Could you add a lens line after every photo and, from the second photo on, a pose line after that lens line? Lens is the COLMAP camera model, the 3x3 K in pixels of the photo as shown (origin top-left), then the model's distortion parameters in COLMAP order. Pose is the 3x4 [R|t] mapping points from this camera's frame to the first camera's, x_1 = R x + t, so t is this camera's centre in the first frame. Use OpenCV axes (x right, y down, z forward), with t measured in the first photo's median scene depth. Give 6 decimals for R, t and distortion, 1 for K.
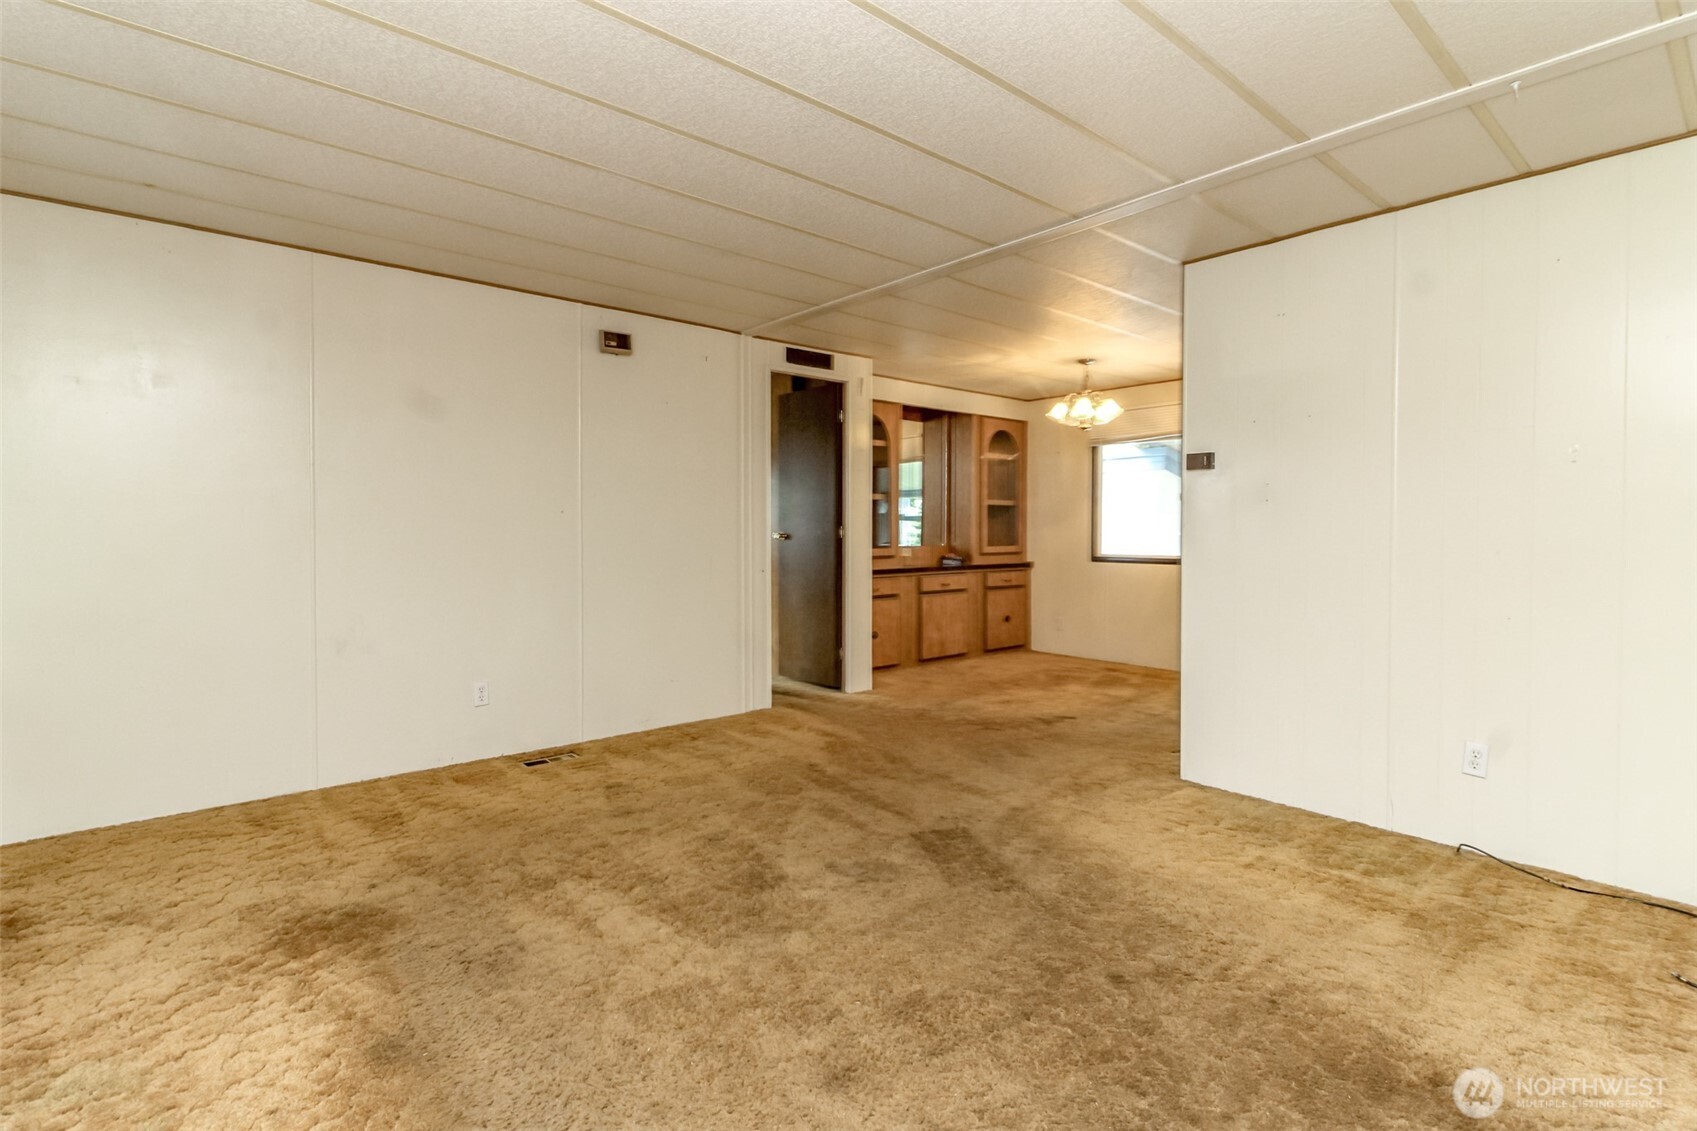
lens RADIAL K [[807.6, 0, 845.5], [0, 807.6, 550.8], [0, 0, 1]] dist [0.001761, -0.000457]
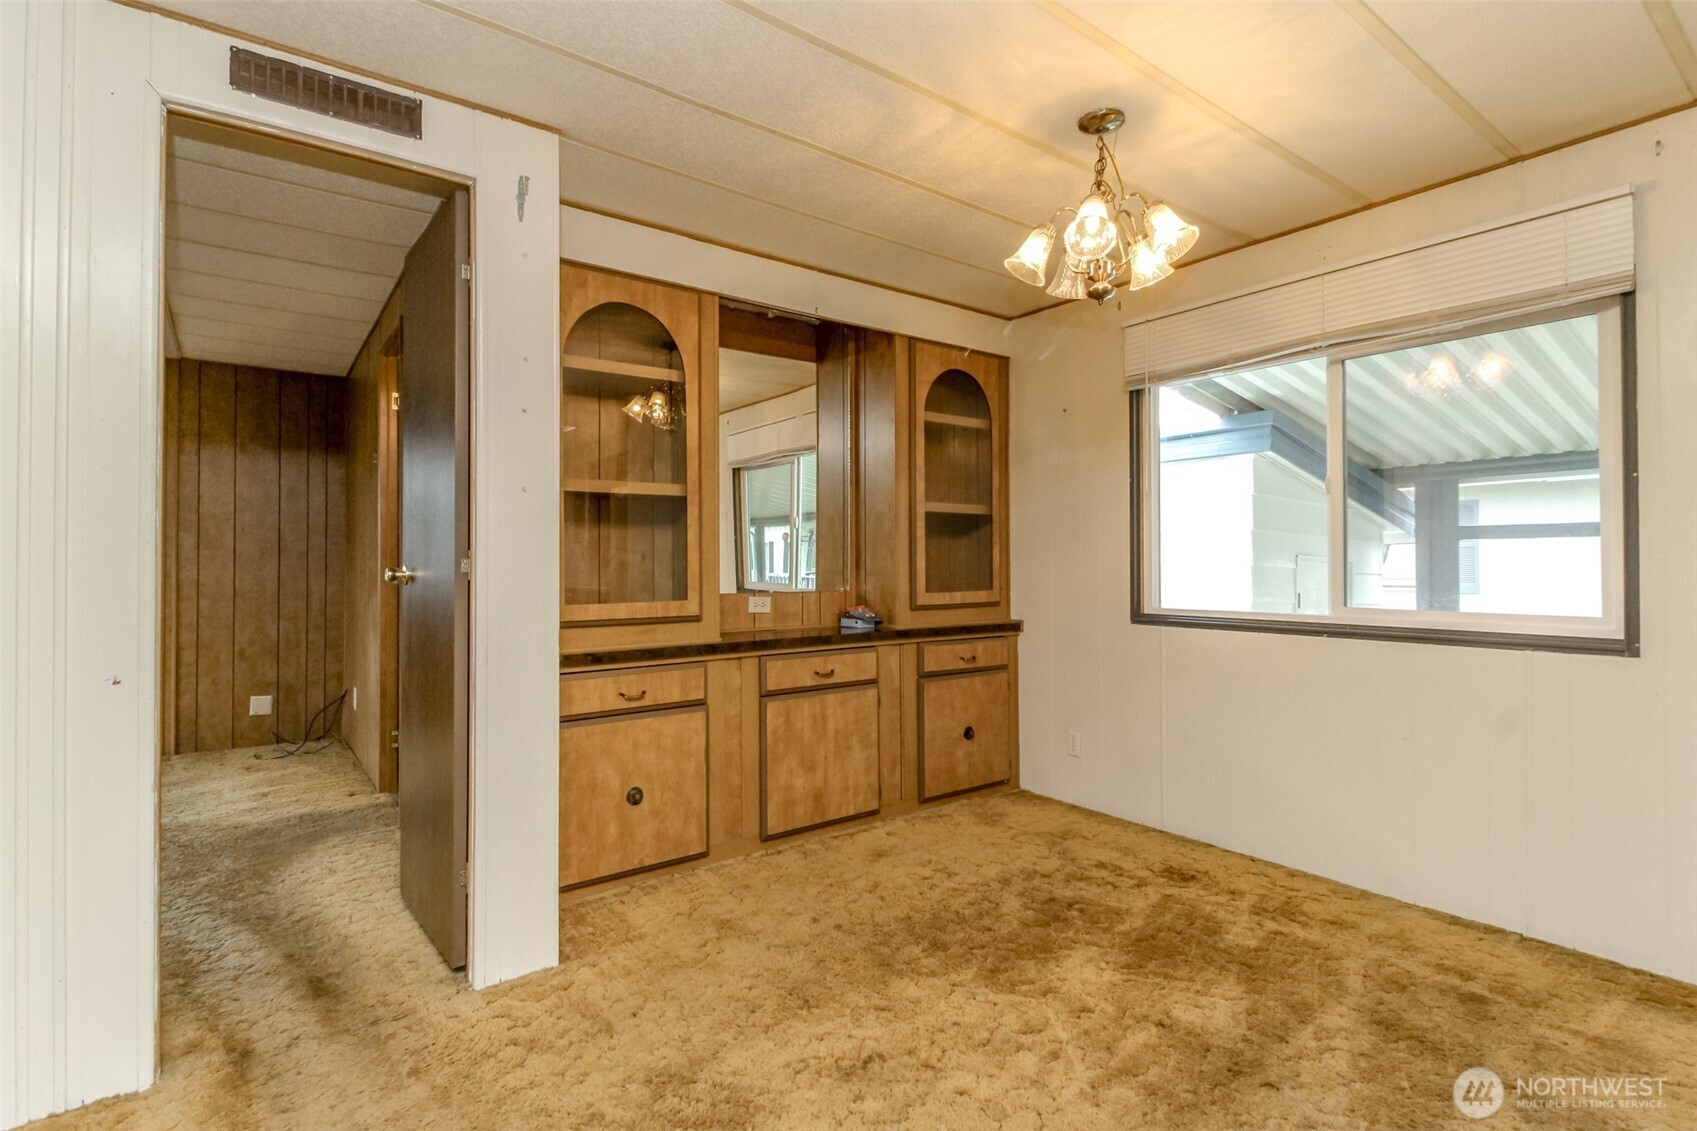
lens RADIAL K [[807.6, 0, 845.5], [0, 807.6, 550.8], [0, 0, 1]] dist [0.001761, -0.000457]
pose [[0.997827, -0.004256, -0.065748, 0.159342], [0.001432, 0.999077, -0.042941, -0.010362], [0.065870, 0.042754, 0.996912, 0.485843]]
